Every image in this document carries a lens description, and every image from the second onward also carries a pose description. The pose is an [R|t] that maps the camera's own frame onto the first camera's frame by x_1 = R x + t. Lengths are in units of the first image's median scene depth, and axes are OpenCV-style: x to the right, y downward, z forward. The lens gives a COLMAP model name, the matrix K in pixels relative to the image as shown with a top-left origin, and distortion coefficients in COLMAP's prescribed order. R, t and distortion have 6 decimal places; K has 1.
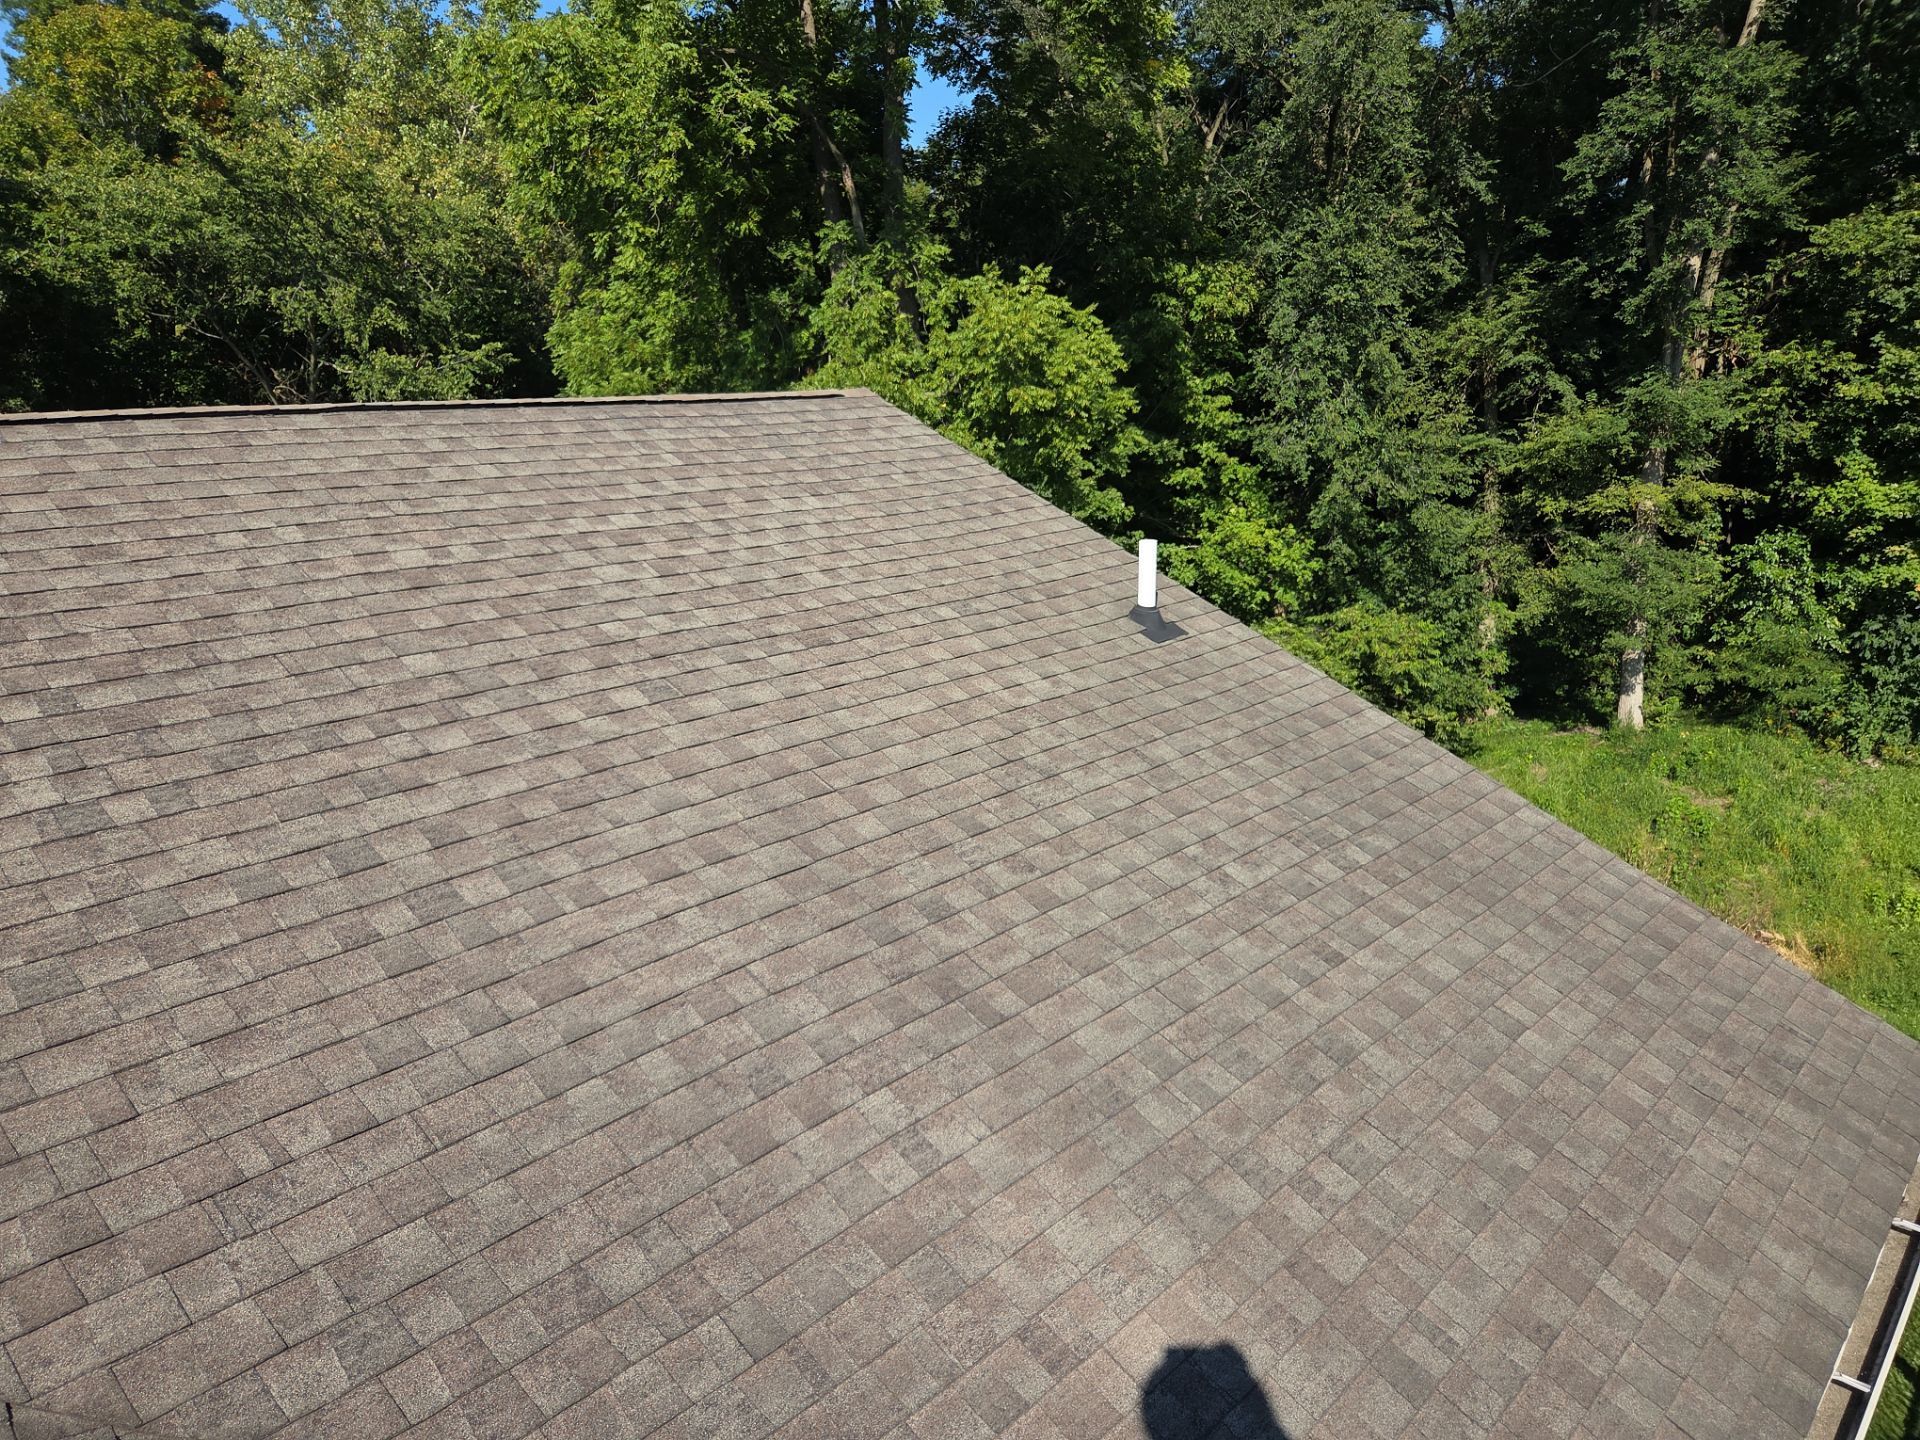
lens RADIAL K [[1310.5, 0, 960.0], [0, 1310.5, 720.0], [0, 0, 1]] dist [0.076488, -0.064097]
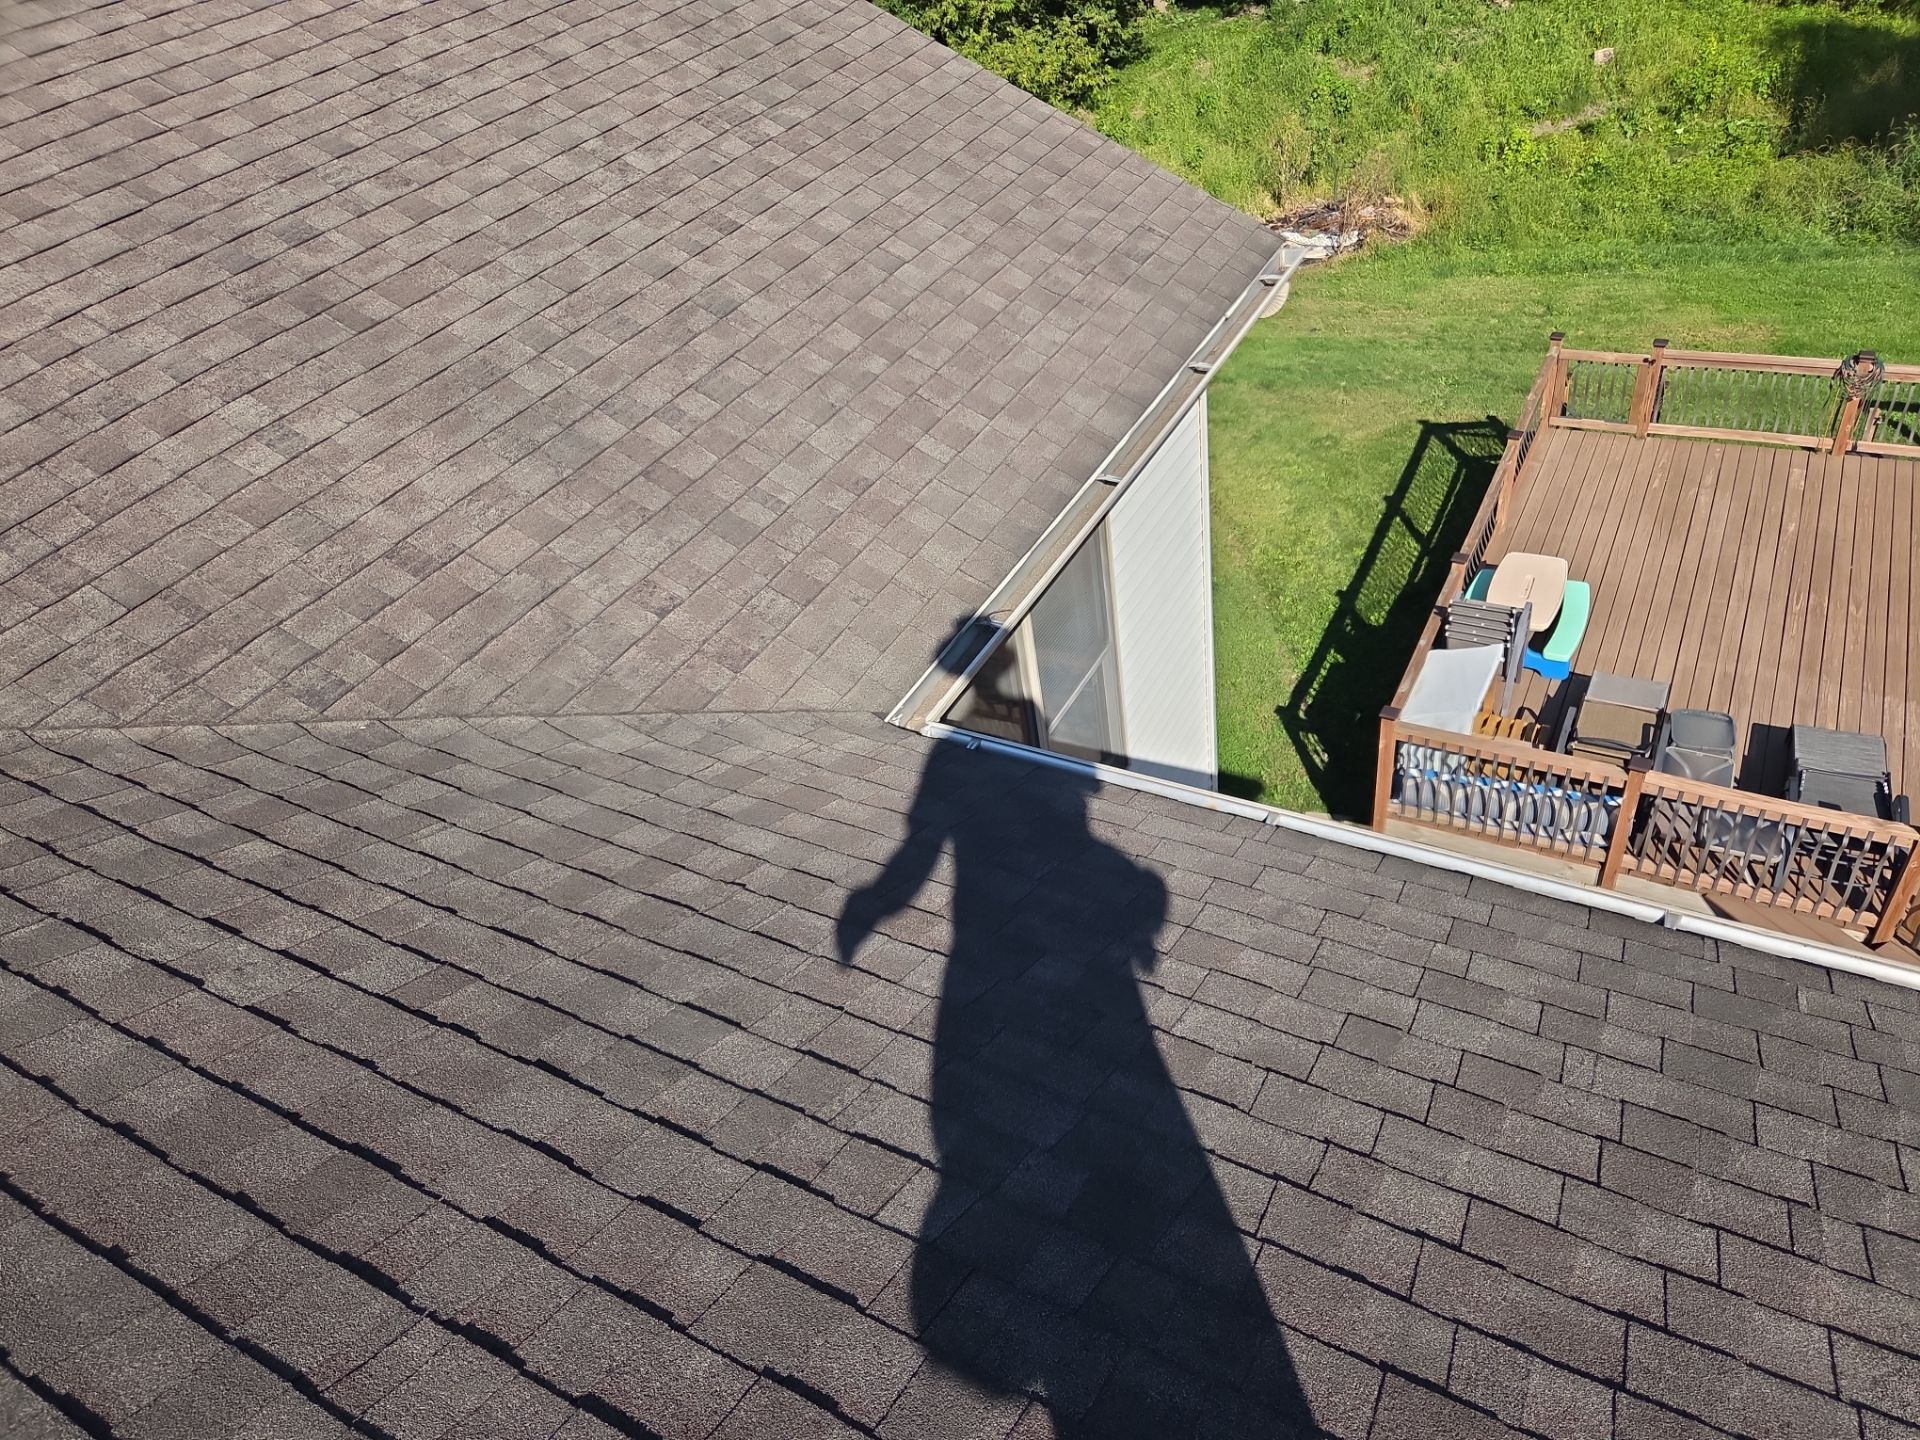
lens RADIAL K [[1302.9, 0, 992.5], [0, 1302.9, 732.4], [0, 0, 1]] dist [0.080358, -0.064577]
pose [[0.960145, -0.232933, 0.154480, 0.182926], [0.141393, 0.881544, 0.450431, 0.071496], [-0.241101, -0.410637, 0.879345, -0.138463]]
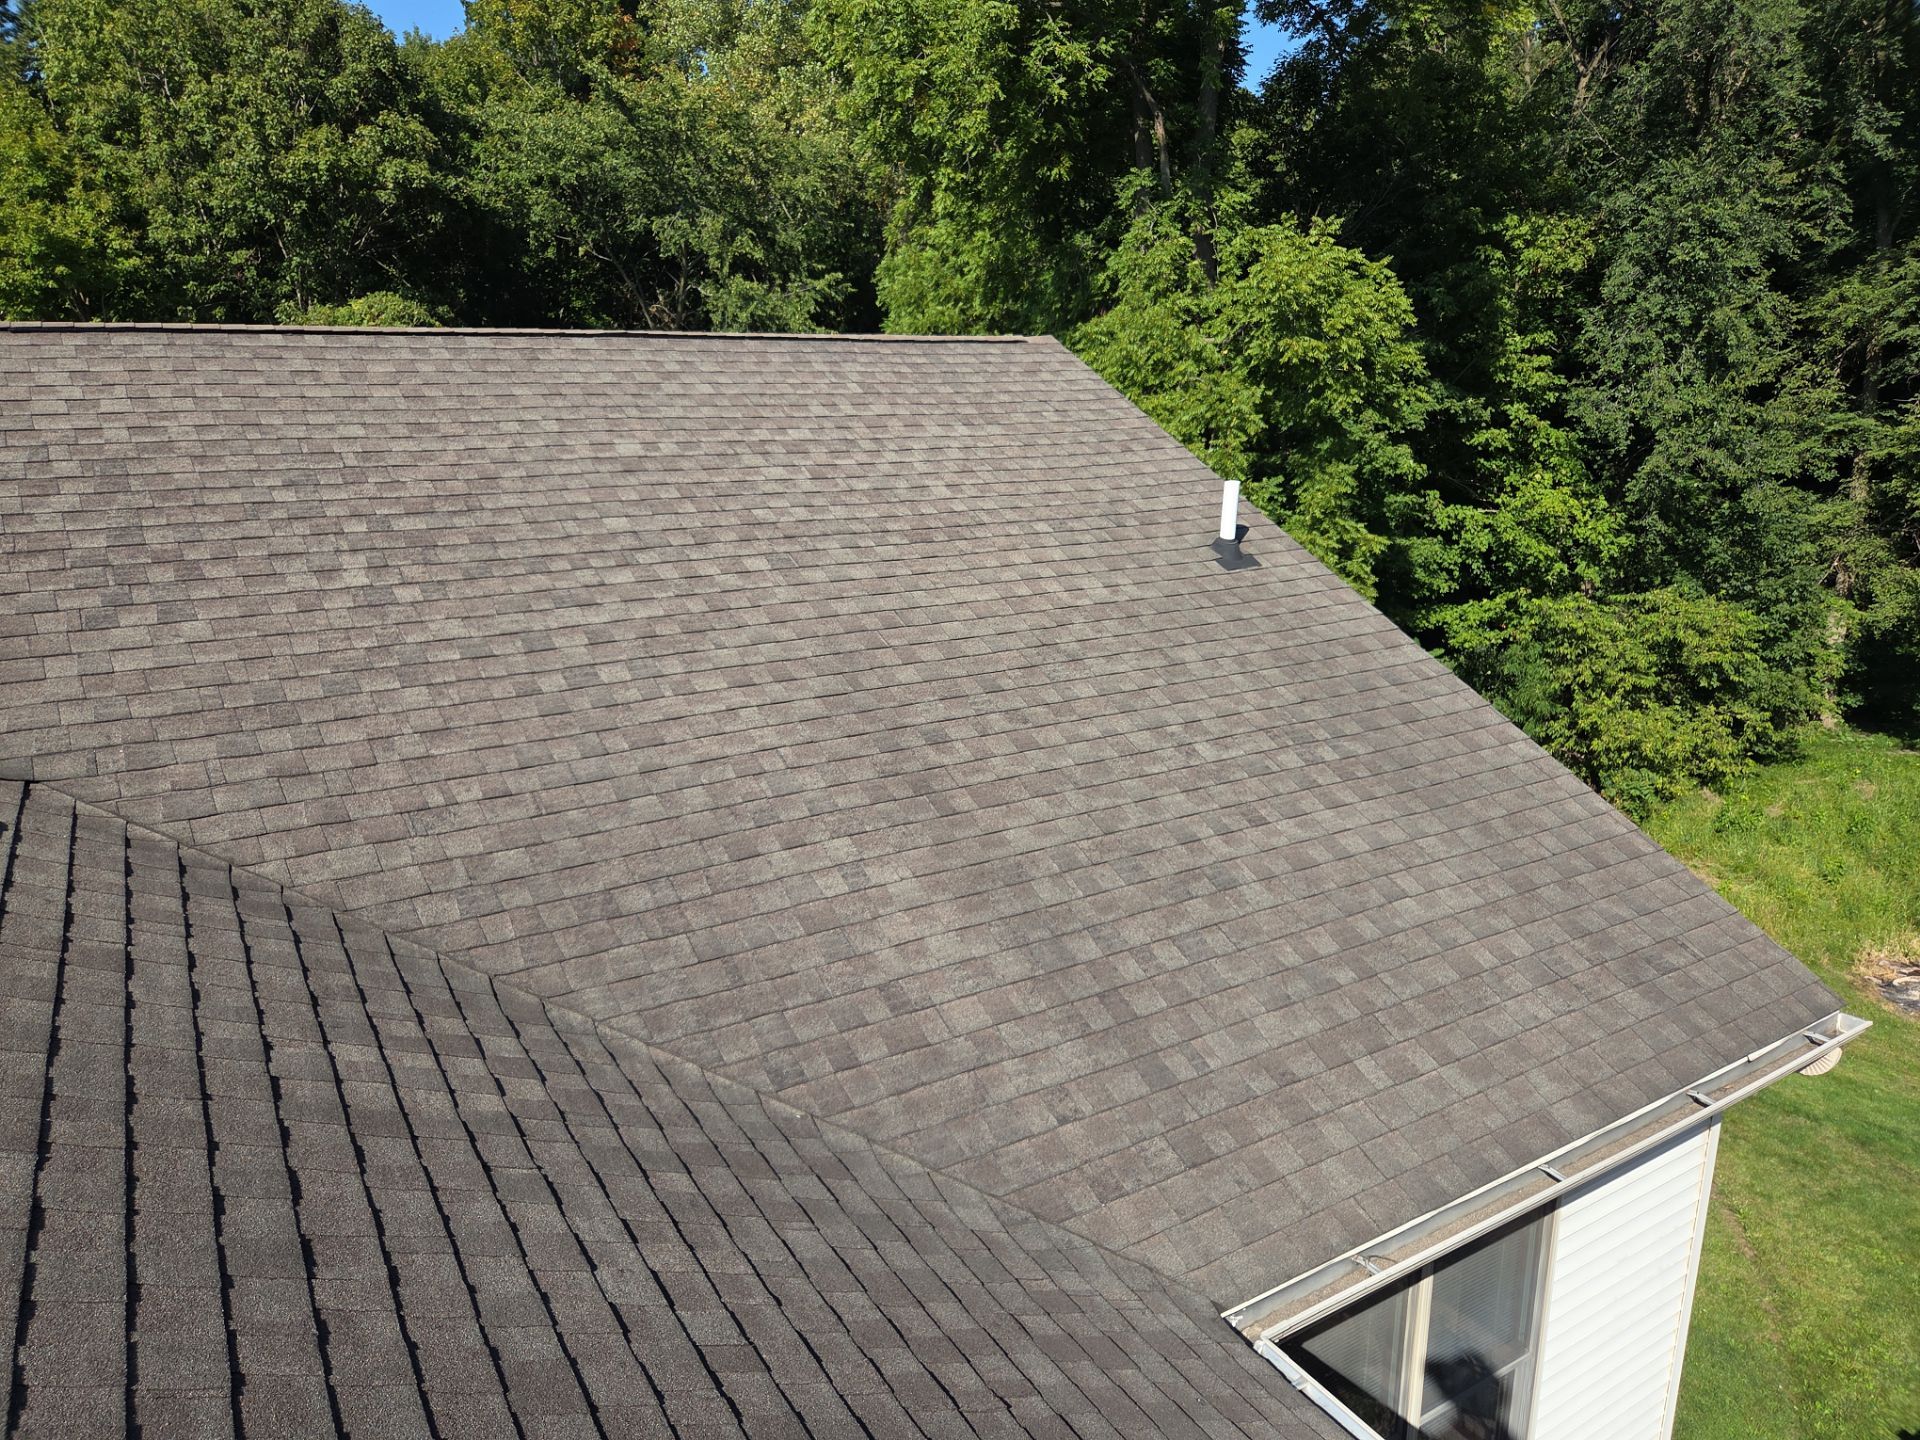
lens RADIAL K [[1298.5, 0, 955.1], [0, 1298.5, 698.5], [0, 0, 1]] dist [0.072696, -0.062872]
pose [[0.967771, 0.113167, -0.224972, 0.217900], [-0.106128, 0.993415, 0.043179, 0.034579], [0.228377, -0.017911, 0.973408, -0.209465]]
